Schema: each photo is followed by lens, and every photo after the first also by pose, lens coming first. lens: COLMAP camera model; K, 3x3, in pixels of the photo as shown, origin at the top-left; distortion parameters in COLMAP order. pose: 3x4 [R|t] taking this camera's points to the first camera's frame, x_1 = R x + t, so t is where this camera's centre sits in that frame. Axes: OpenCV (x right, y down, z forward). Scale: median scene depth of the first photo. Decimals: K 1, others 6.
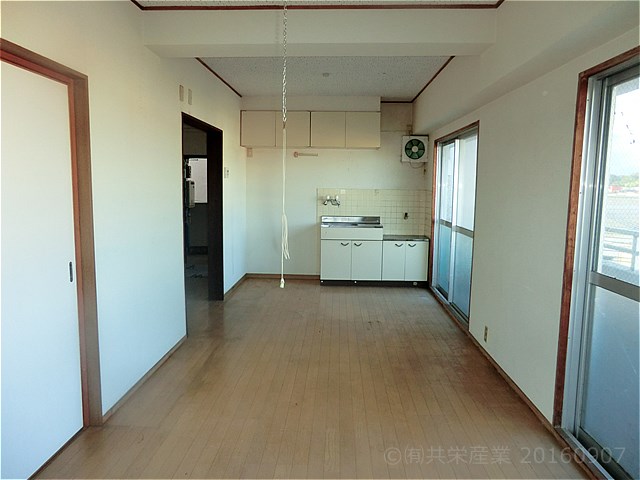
lens RADIAL K [[460.7, 0, 320.5], [0, 460.7, 239.4], [0, 0, 1]] dist [-0.009465, -0.001210]
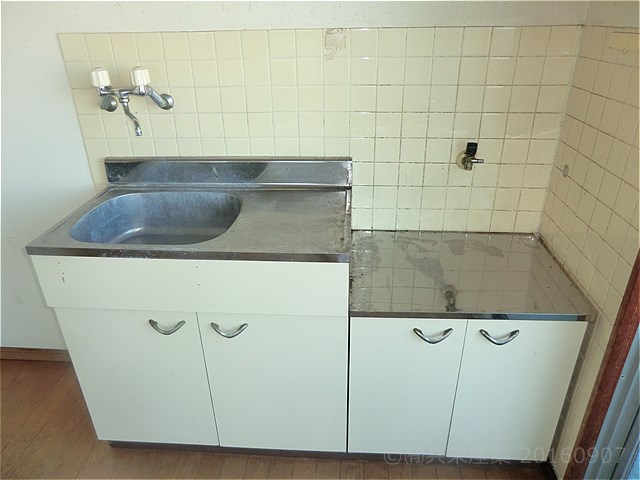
lens RADIAL K [[460.7, 0, 319.5], [0, 460.7, 239.3], [0, 0, 1]] dist [-0.009465, -0.001210]
pose [[0.998363, -0.011702, -0.055988, 0.126350], [0.029704, 0.942572, 0.332679, -0.088114], [0.048880, -0.333797, 0.941377, 0.777855]]
